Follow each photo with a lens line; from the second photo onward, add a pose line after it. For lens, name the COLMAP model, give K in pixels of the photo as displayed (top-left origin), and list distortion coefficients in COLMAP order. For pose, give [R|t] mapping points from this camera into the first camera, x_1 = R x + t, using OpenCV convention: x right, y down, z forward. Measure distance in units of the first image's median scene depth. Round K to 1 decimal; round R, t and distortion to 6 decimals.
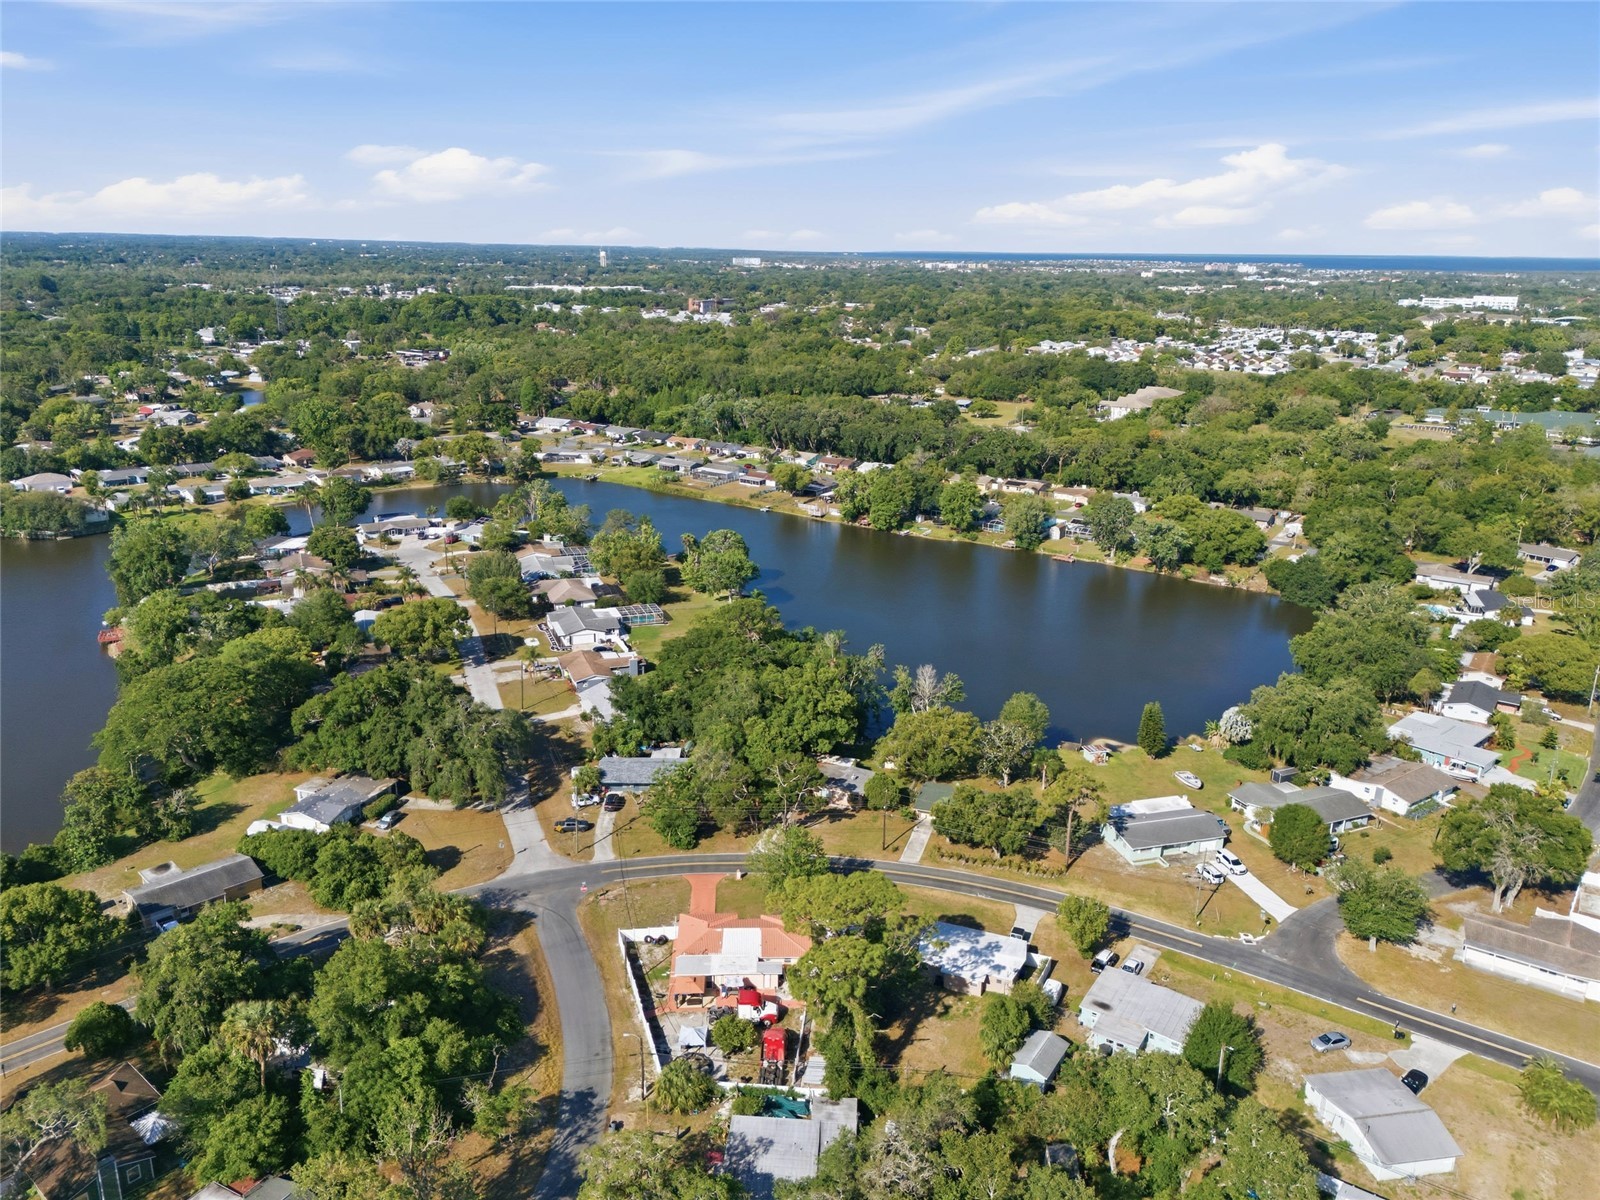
lens RADIAL K [[1169.2, 0, 800.5], [0, 1169.2, 623.4], [0, 0, 1]] dist [0.095185, -0.098256]
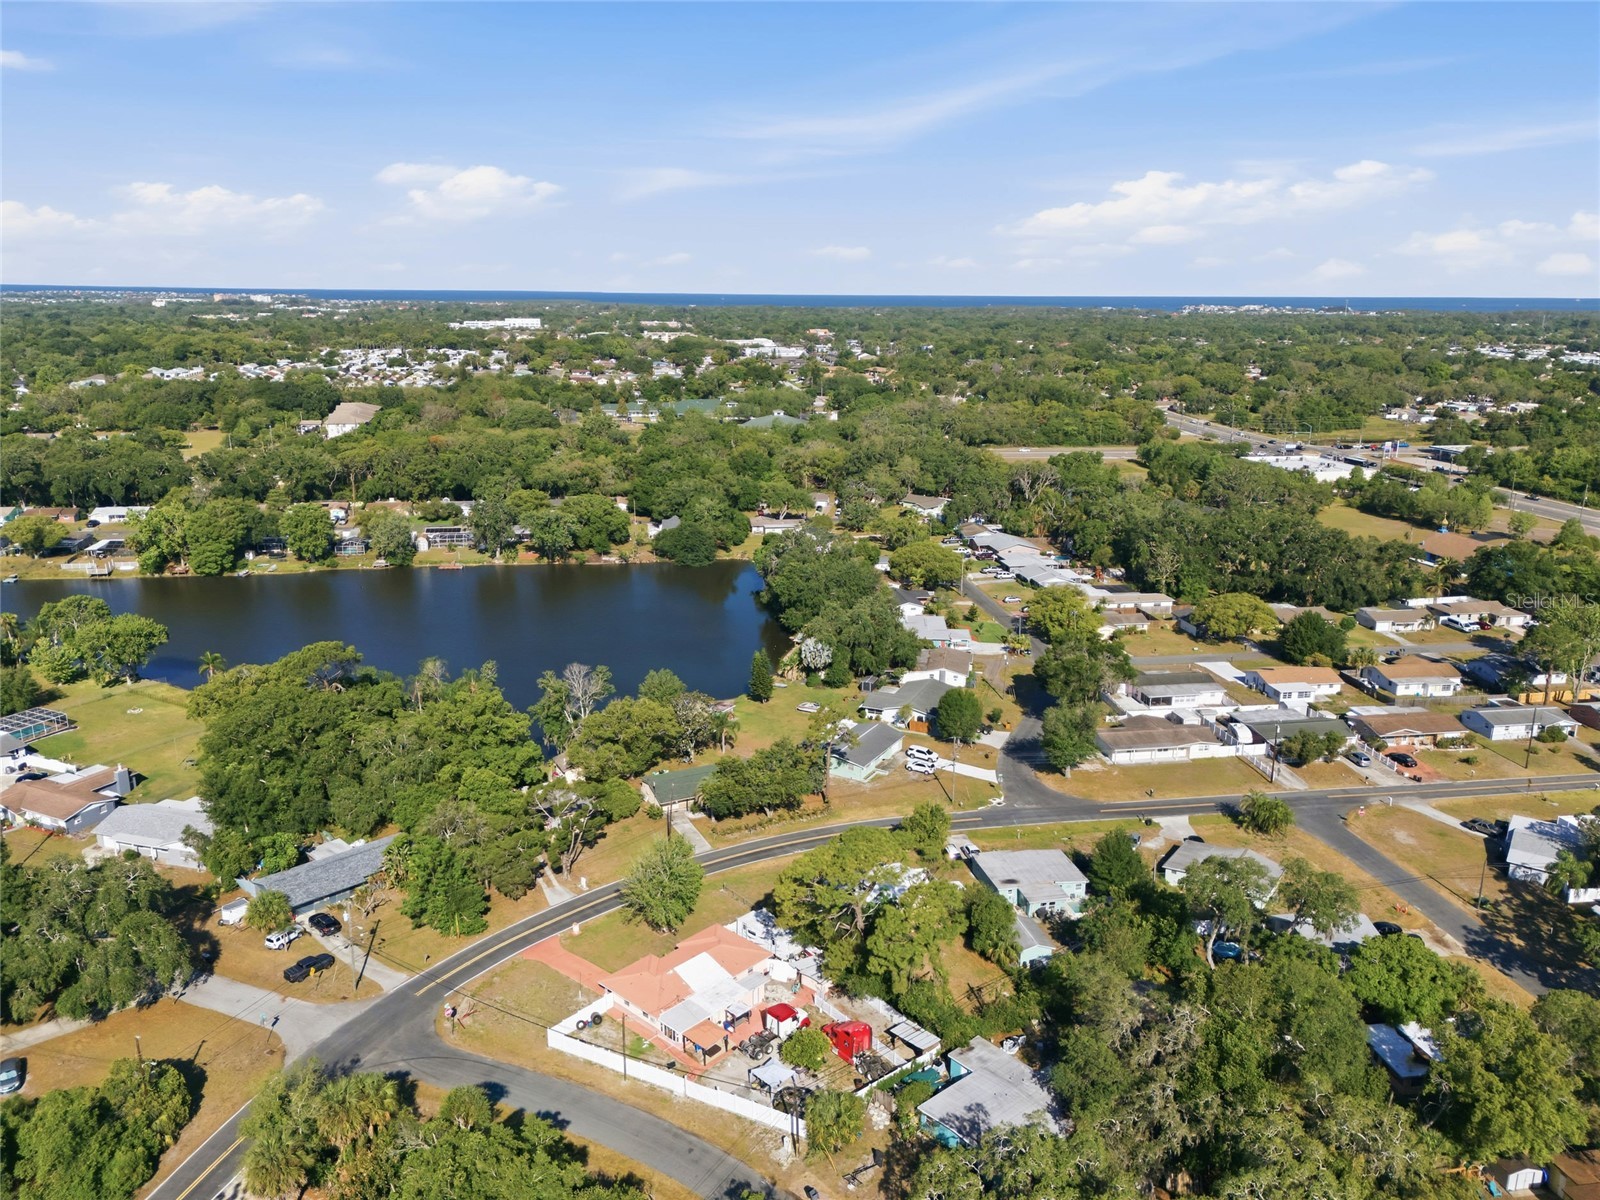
lens RADIAL K [[1169.2, 0, 800.5], [0, 1169.2, 623.4], [0, 0, 1]] dist [0.095185, -0.098256]
pose [[0.711872, -0.202266, 0.672553, -0.236687], [0.219623, 0.973715, 0.060376, -0.007098], [-0.667087, 0.104727, 0.737582, 0.127625]]
